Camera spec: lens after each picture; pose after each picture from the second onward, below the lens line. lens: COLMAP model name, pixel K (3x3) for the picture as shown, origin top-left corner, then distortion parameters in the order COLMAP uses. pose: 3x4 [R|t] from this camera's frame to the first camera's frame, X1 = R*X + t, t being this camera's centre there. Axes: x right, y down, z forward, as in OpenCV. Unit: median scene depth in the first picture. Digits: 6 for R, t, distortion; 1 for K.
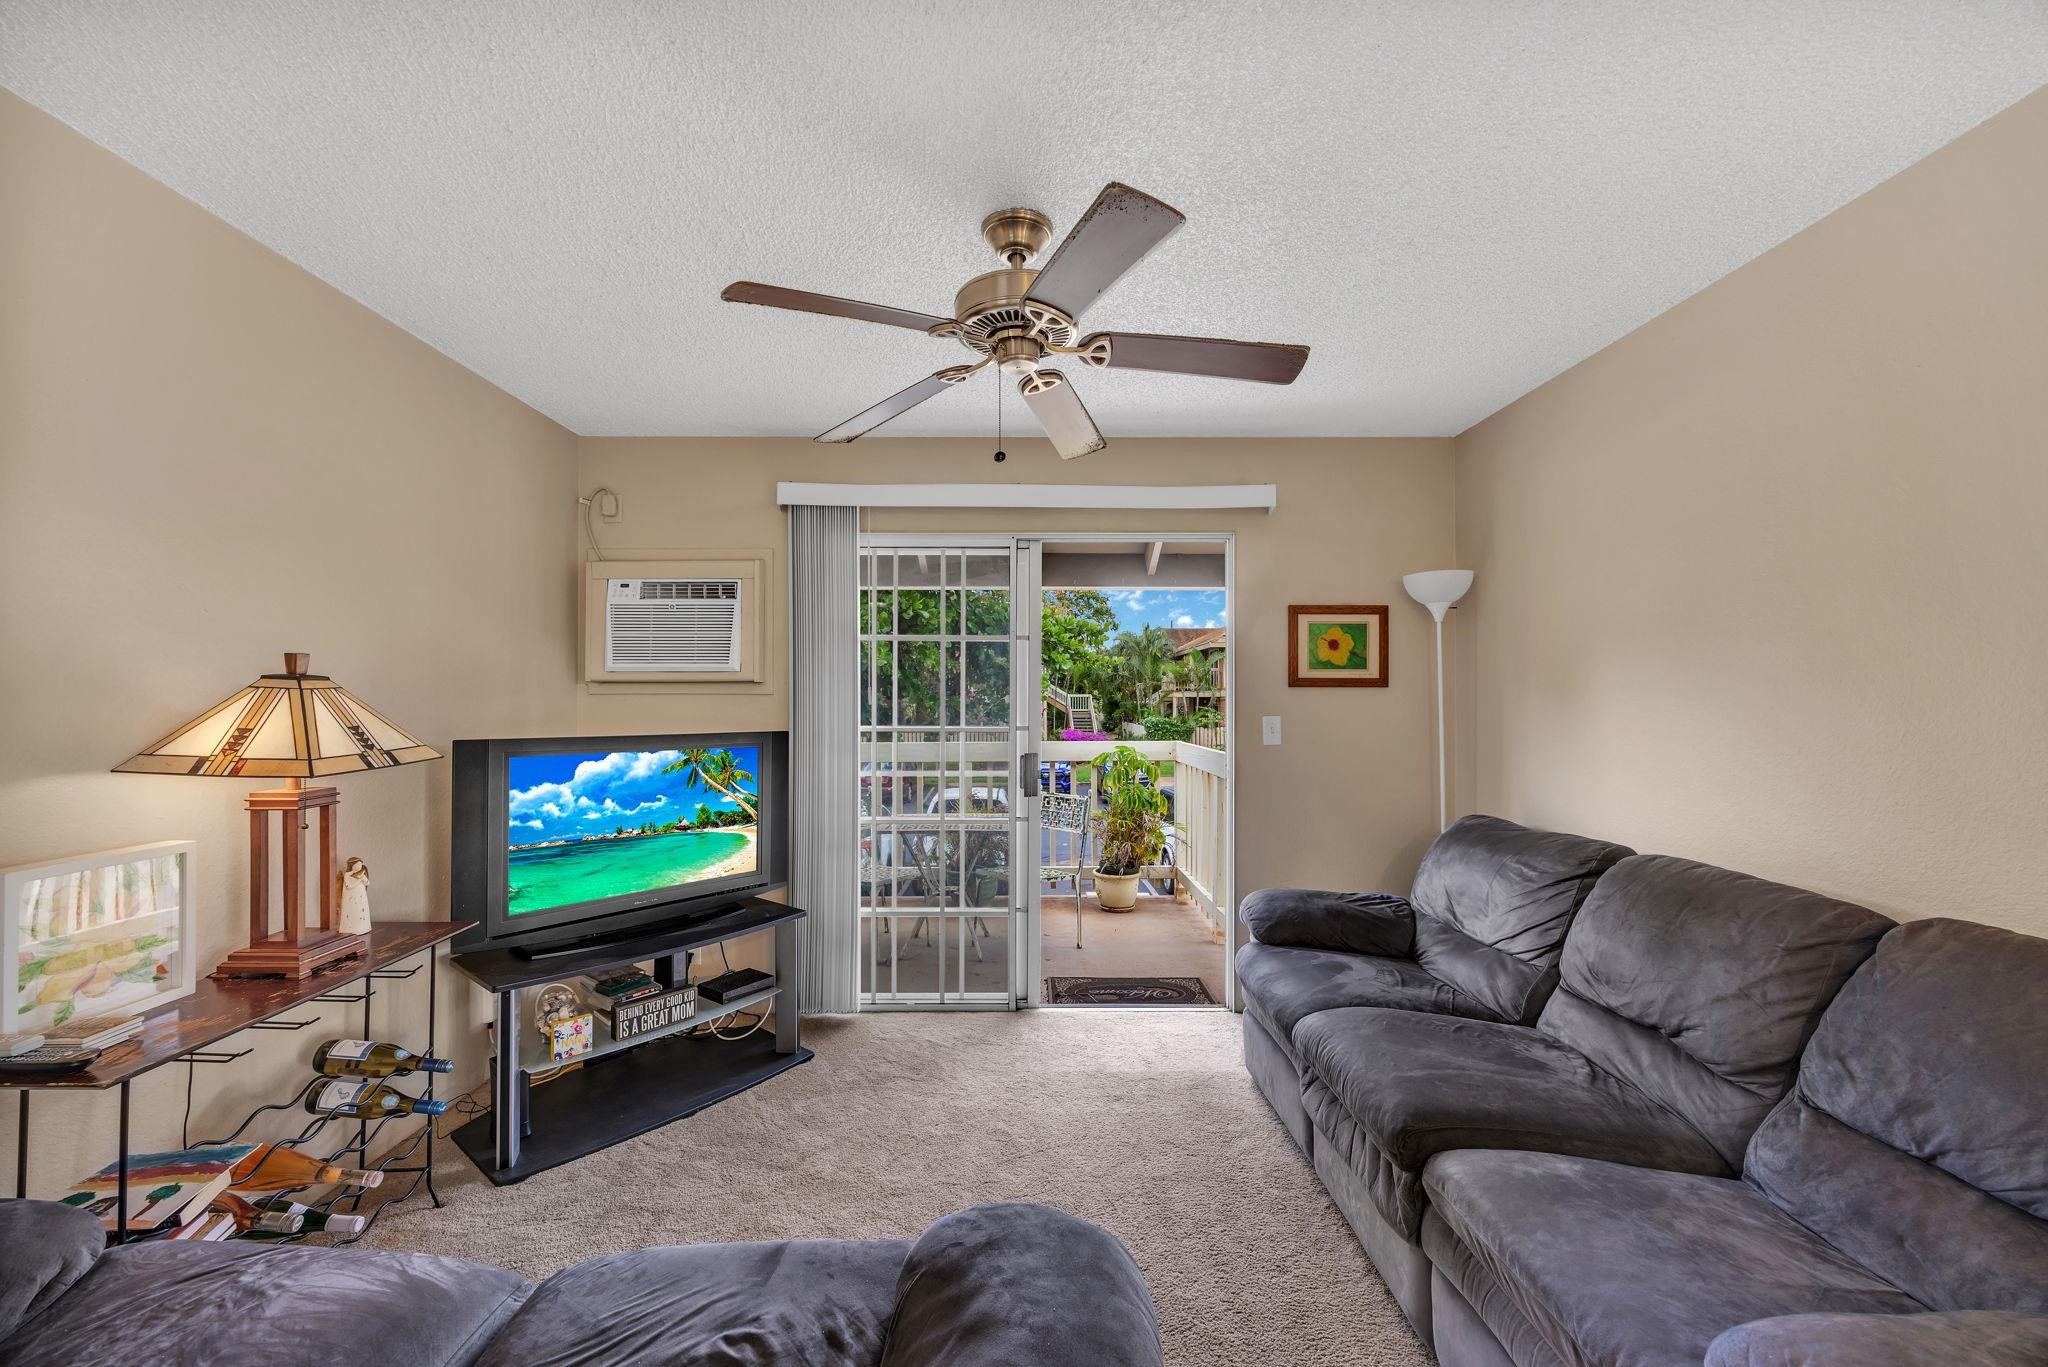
lens RADIAL K [[781.9, 0, 1017.2], [0, 781.9, 701.1], [0, 0, 1]] dist [-0.000624, -0.000455]
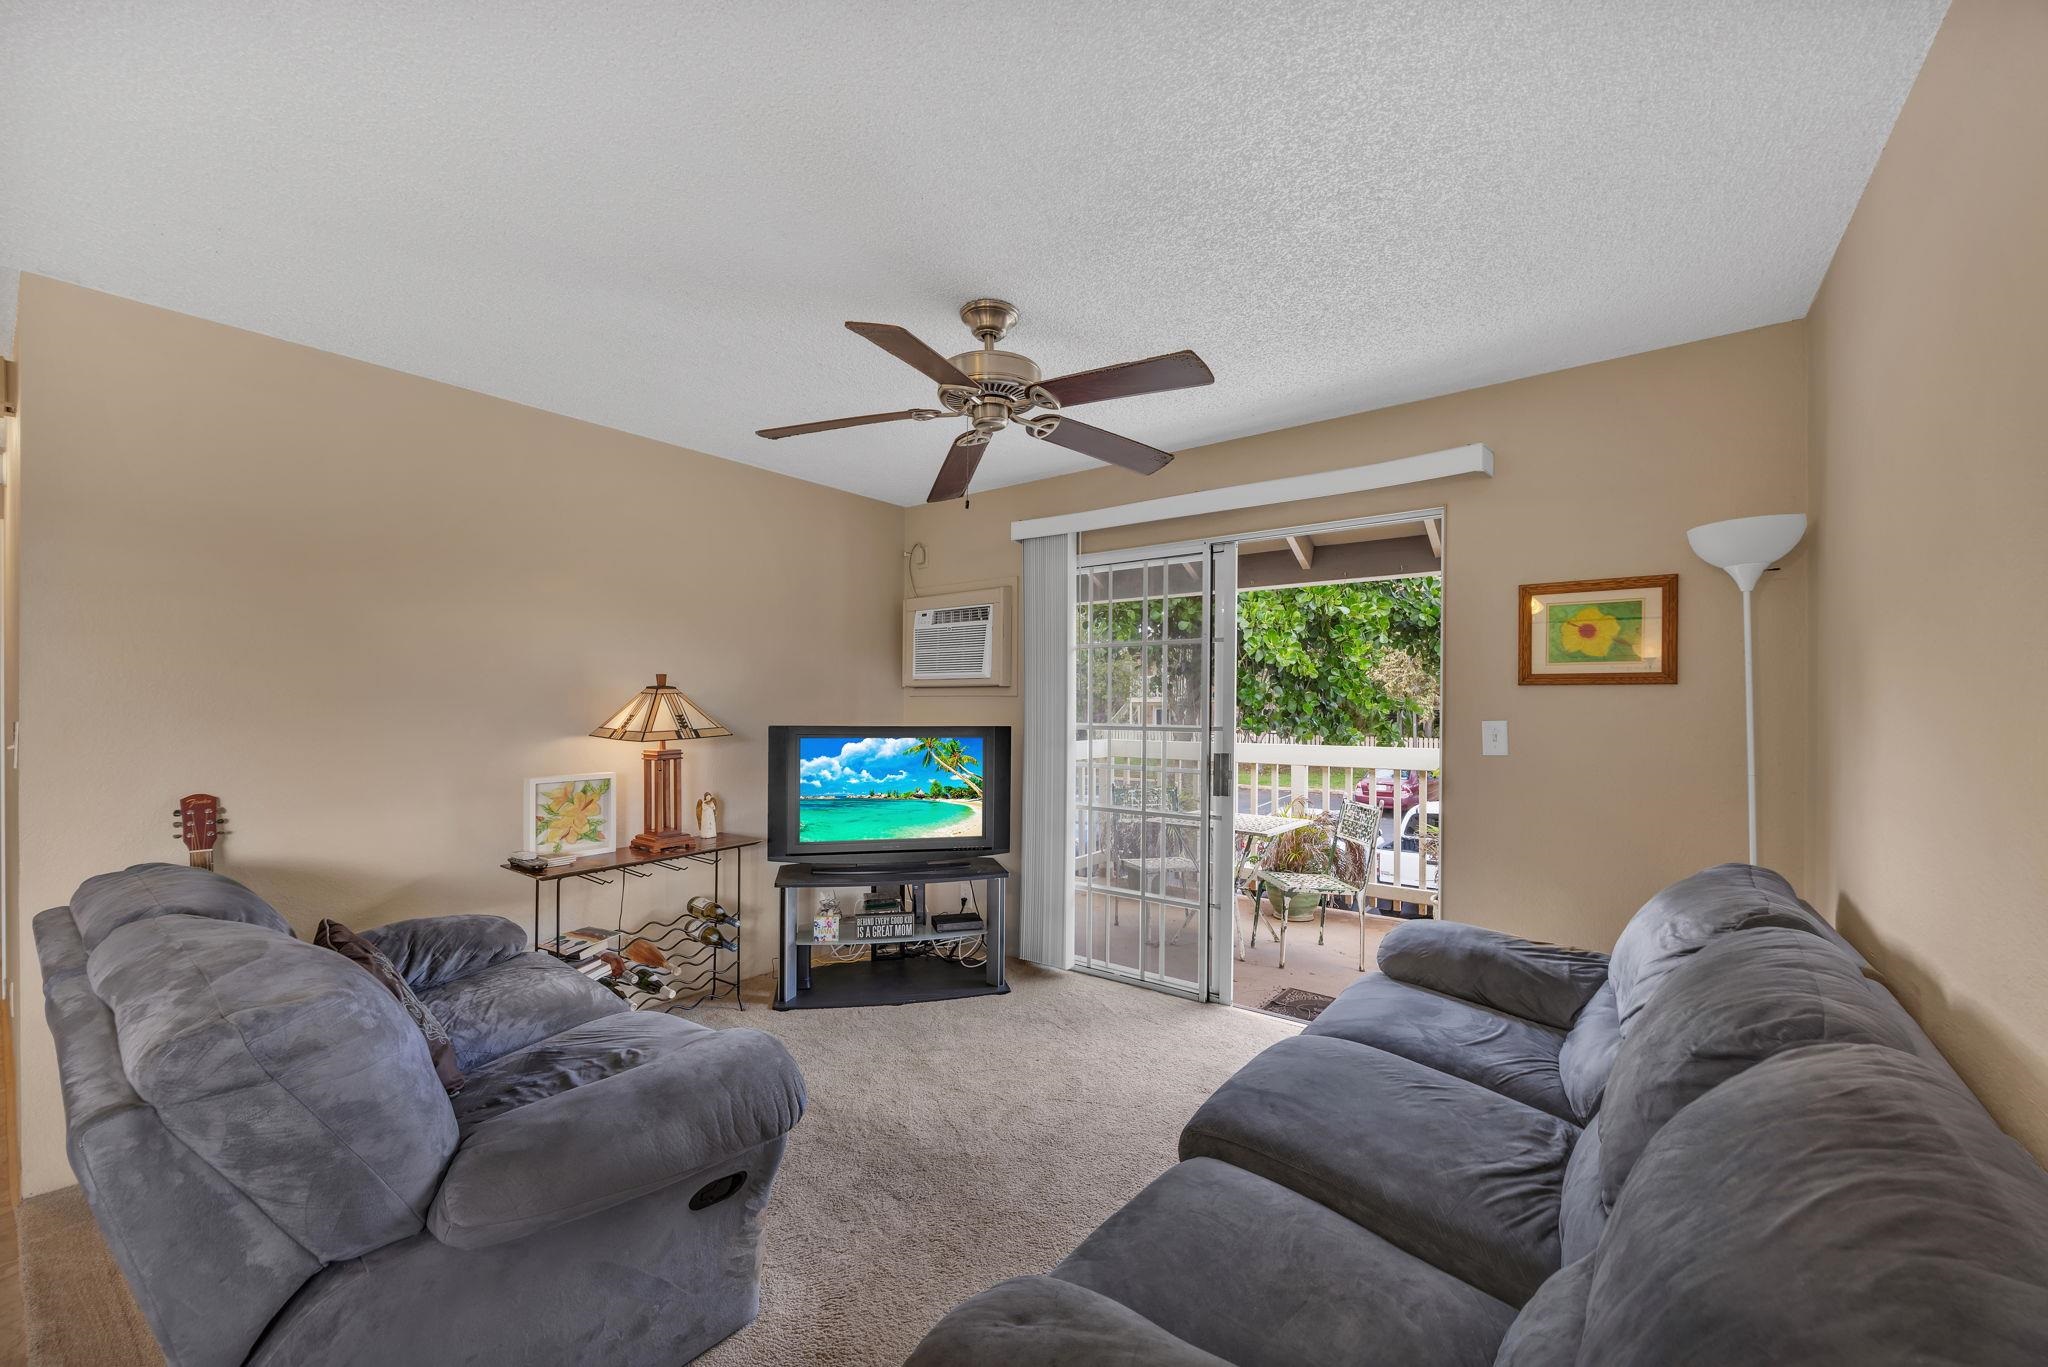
lens RADIAL K [[805.6, 0, 1013.9], [0, 805.6, 706.9], [0, 0, 1]] dist [0.001336, -0.002031]
pose [[0.792748, 0.005787, -0.609522, 0.509673], [-0.002219, 0.999976, 0.006609, 0.000206], [0.609546, -0.003887, 0.792741, 0.009012]]
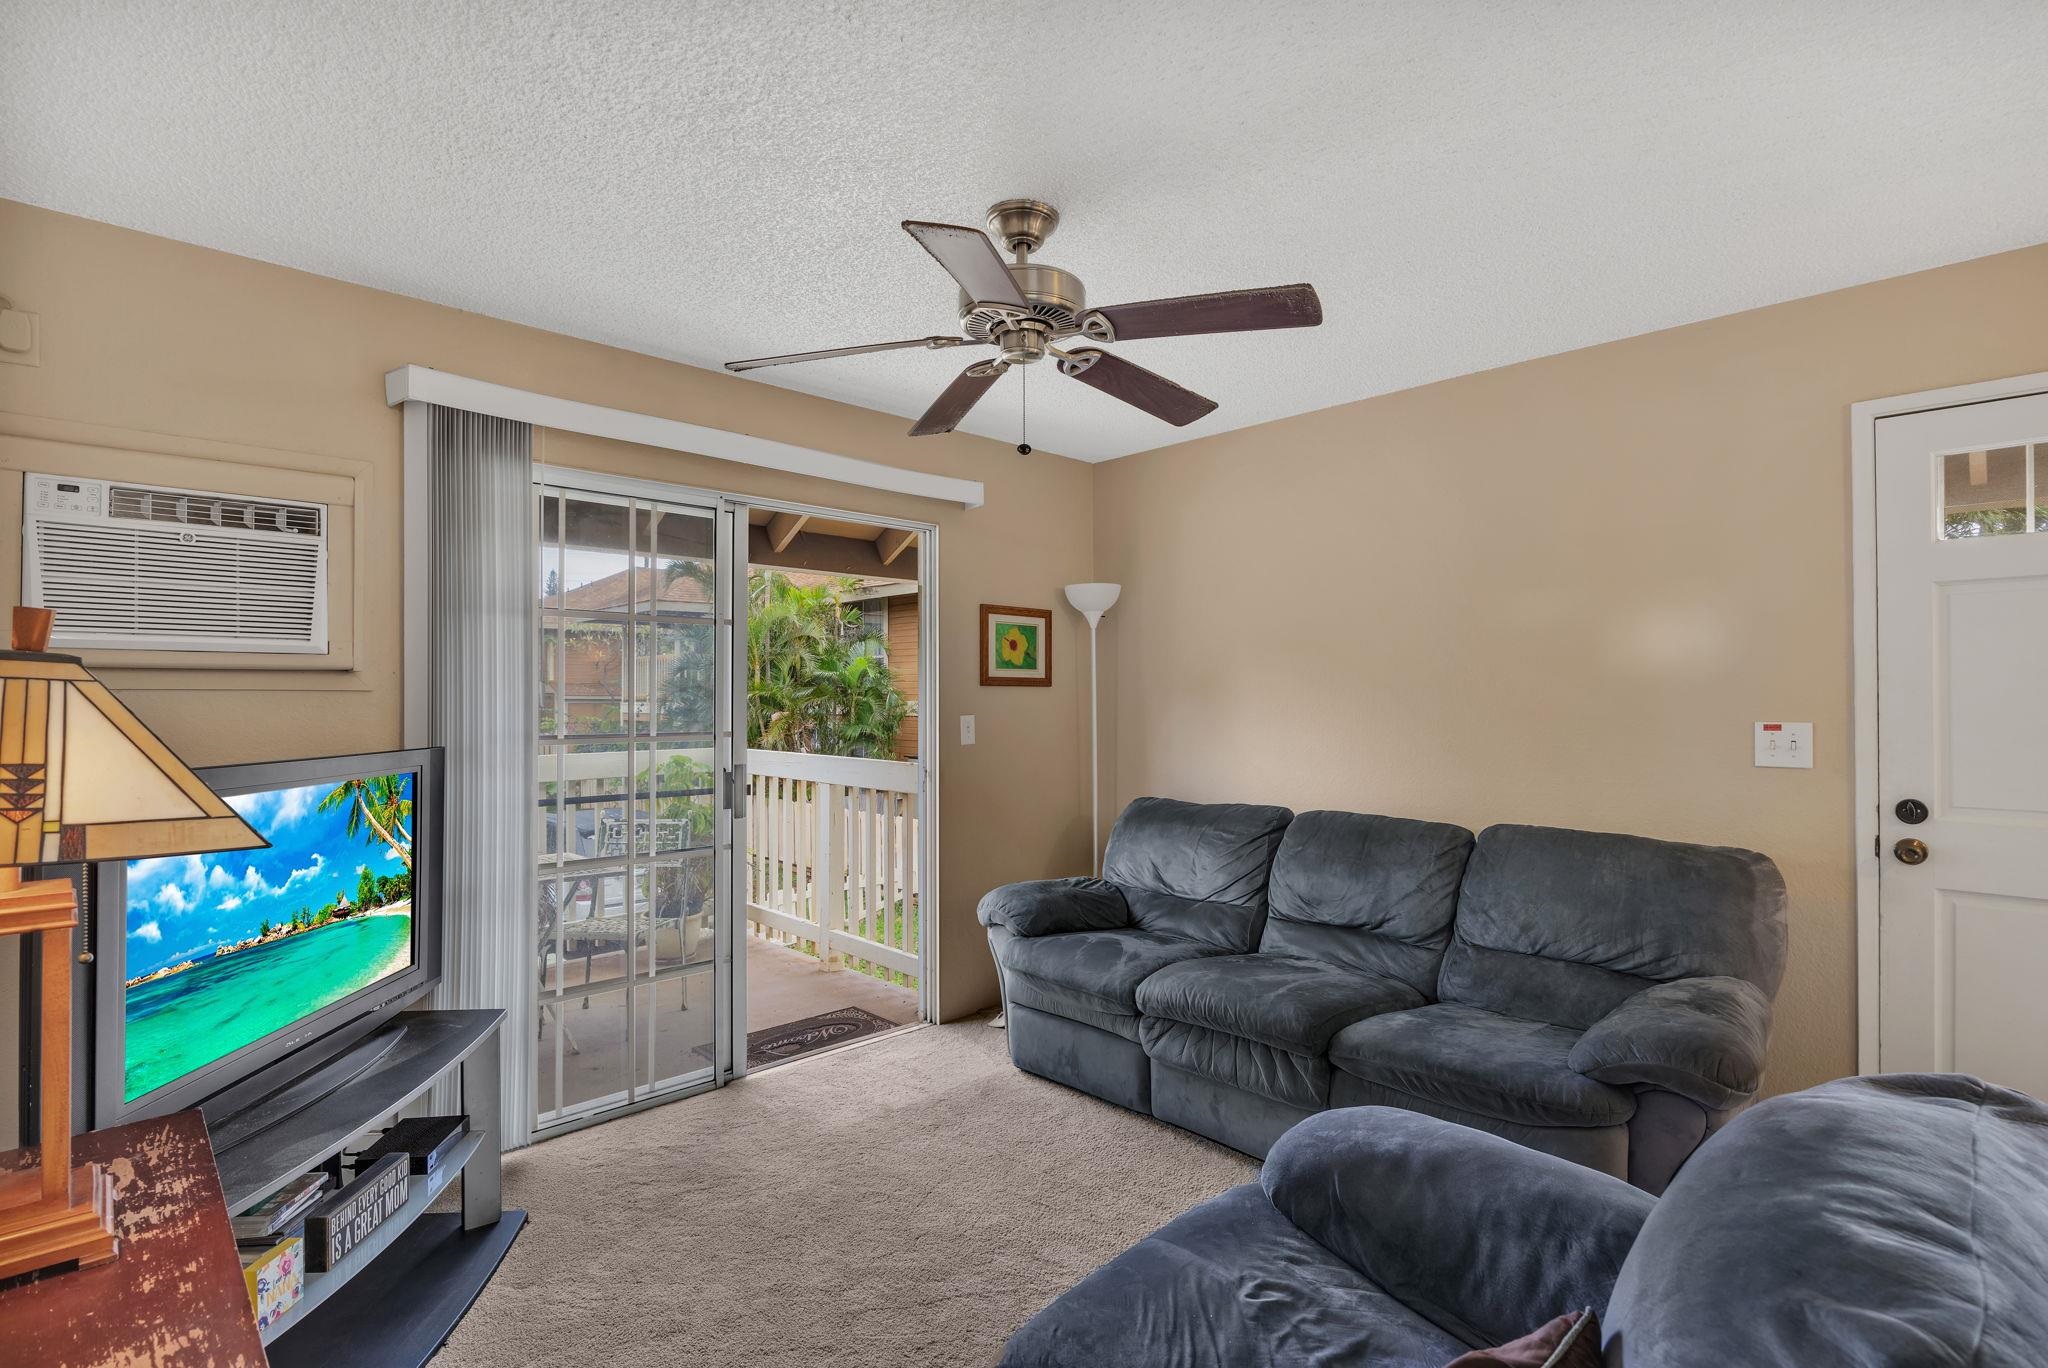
lens RADIAL K [[945.2, 0, 1016.7], [0, 945.2, 686.0], [0, 0, 1]] dist [-0.028078, 0.003521]
pose [[0.730726, 0.008196, 0.682621, -0.511508], [0.001452, 0.999907, -0.013559, -0.001578], [-0.682669, 0.010899, 0.730646, 0.099615]]
